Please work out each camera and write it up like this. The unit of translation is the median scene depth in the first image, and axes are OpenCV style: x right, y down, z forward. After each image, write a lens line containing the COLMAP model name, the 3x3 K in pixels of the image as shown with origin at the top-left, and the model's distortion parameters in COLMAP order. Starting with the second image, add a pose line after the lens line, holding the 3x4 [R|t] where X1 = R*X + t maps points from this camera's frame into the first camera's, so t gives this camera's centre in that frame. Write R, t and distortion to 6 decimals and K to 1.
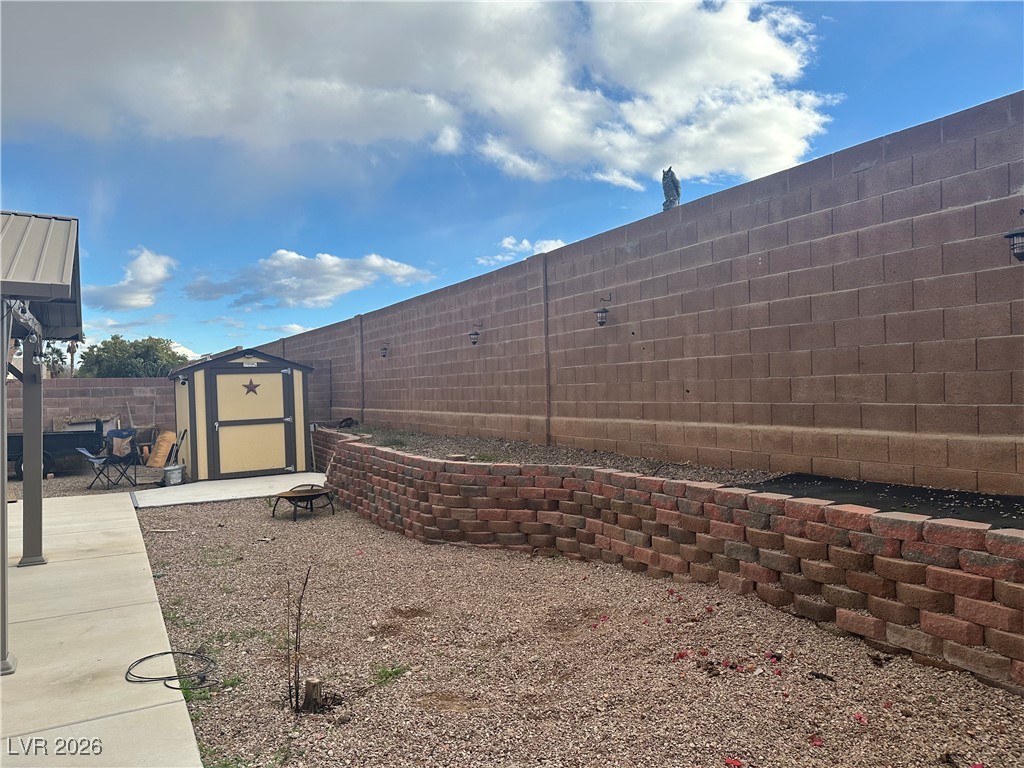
lens RADIAL K [[718.9, 0, 529.8], [0, 718.9, 399.8], [0, 0, 1]] dist [0.074473, -0.103188]
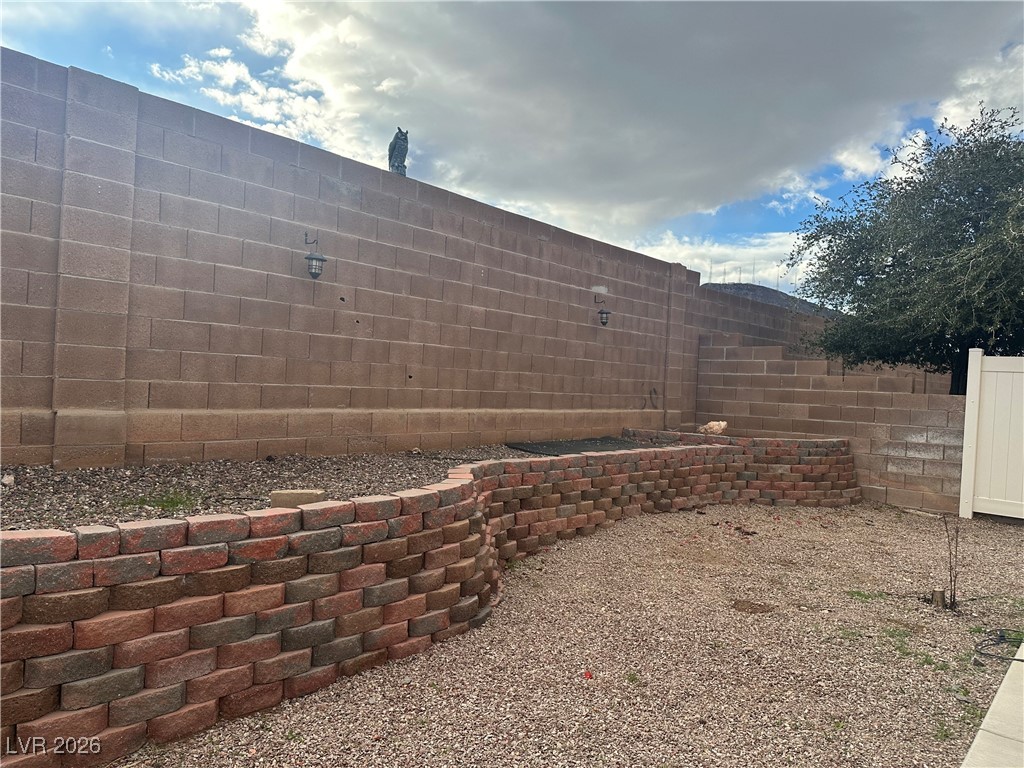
lens RADIAL K [[718.9, 0, 510.5], [0, 718.9, 392.6], [0, 0, 1]] dist [0.074473, -0.103188]
pose [[-0.343255, -0.016676, 0.939094, -0.783445], [-0.032977, 0.999440, 0.005694, -0.000824], [-0.938663, -0.029014, -0.343613, 1.294035]]
